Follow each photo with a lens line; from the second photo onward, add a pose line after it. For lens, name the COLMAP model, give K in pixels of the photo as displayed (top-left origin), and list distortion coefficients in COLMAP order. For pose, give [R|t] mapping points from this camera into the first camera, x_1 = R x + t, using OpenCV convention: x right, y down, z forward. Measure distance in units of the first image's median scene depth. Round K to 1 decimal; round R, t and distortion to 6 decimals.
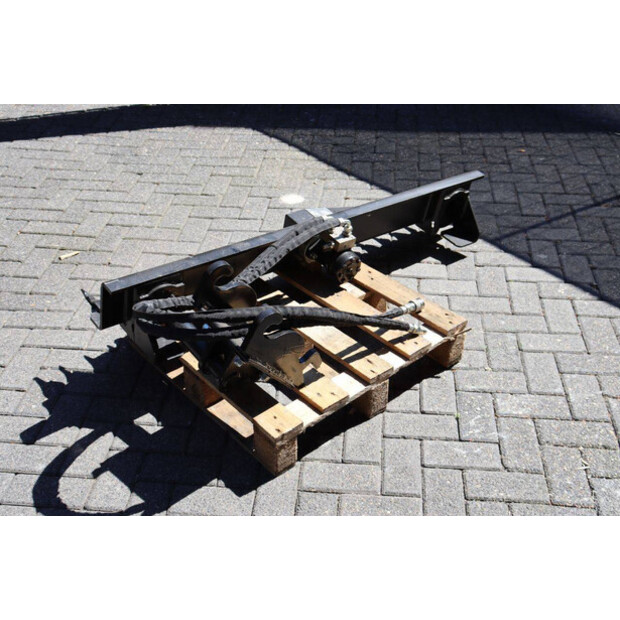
lens RADIAL K [[768.6, 0, 301.9], [0, 768.6, 310.6], [0, 0, 1]] dist [0.000592, 0.104520]
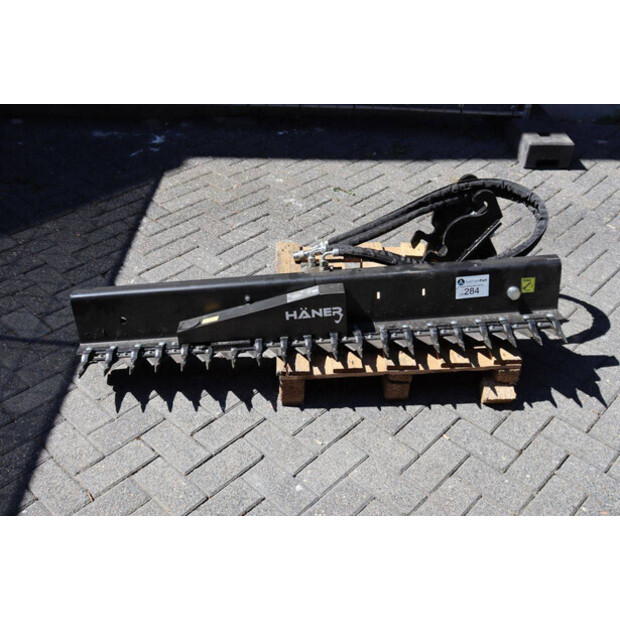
lens RADIAL K [[679.2, 0, 310.0], [0, 679.2, 310.0], [0, 0, 1]] dist [-0.035205, 0.017692]
pose [[-0.797207, -0.368208, 0.478418, -0.333799], [0.320789, 0.412970, 0.852379, -0.714538], [-0.511425, 0.832994, -0.211105, 1.034277]]
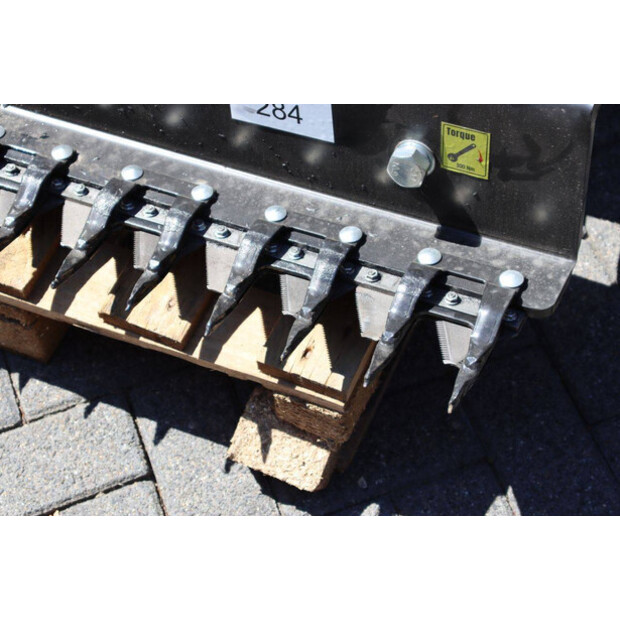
lens RADIAL K [[1449.5, 0, 304.4], [0, 1449.5, 309.1], [0, 0, 1]] dist [0.385024, 0.406142]
pose [[-0.431535, -0.745421, 0.508060, -0.394228], [0.560285, 0.219927, 0.798569, -0.380927], [-0.707006, 0.629270, 0.322742, 0.656731]]
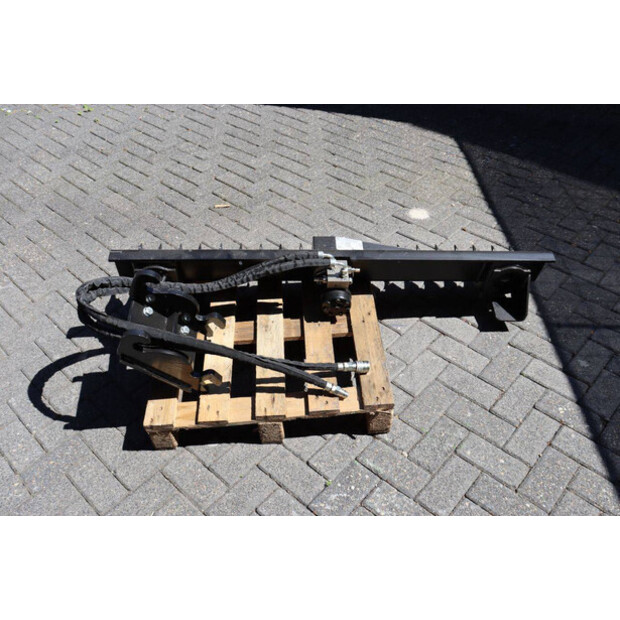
lens RADIAL K [[539.7, 0, 311.7], [0, 539.7, 302.0], [0, 0, 1]] dist [-0.099101, 0.014614]
pose [[0.798909, 0.386687, -0.460672, 0.314083], [-0.310194, 0.921111, 0.235233, -0.187376], [0.515291, -0.045032, 0.855831, 0.284776]]
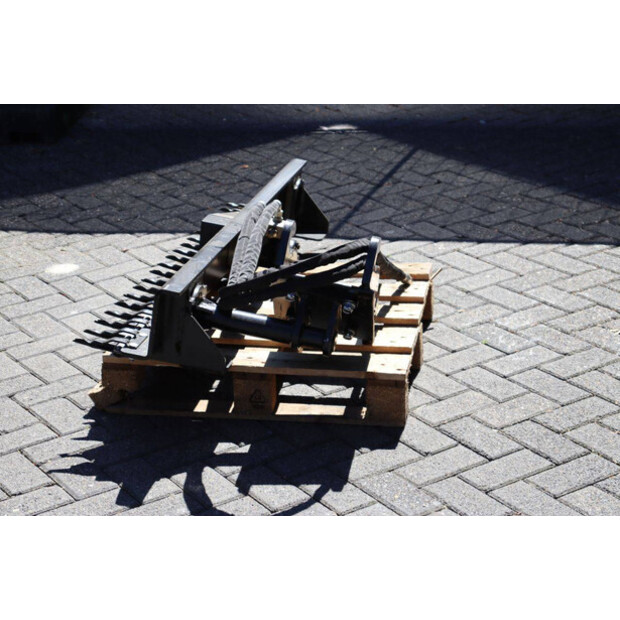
lens RADIAL K [[1449.5, 0, 304.4], [0, 1449.5, 309.1], [0, 0, 1]] dist [0.385024, 0.406142]
pose [[0.773983, -0.258709, 0.577945, -0.758008], [0.390596, 0.913452, -0.114193, 0.164101], [-0.498382, 0.314127, 0.808047, -0.280224]]
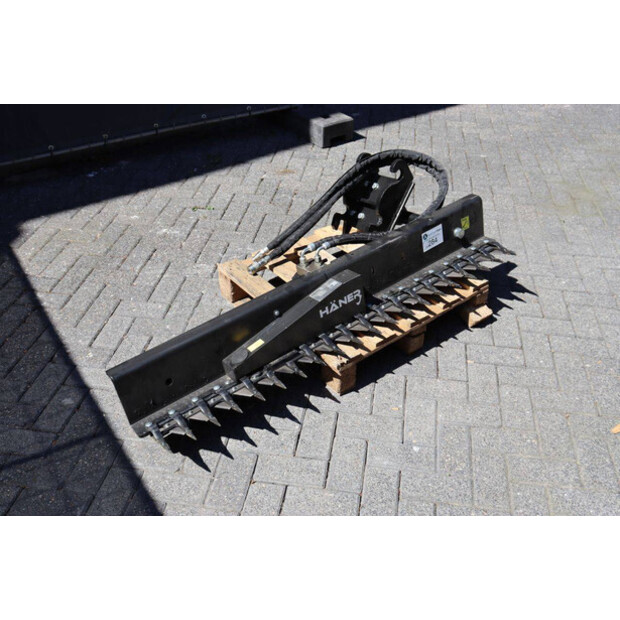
lens RADIAL K [[643.0, 0, 310.0], [0, 643.0, 310.0], [0, 0, 1]] dist [-0.048819, 0.006701]
pose [[-0.999009, -0.024969, 0.036842, 0.012513], [0.025662, 0.353173, 0.935206, -0.780850], [-0.036363, 0.935225, -0.352182, 1.149309]]
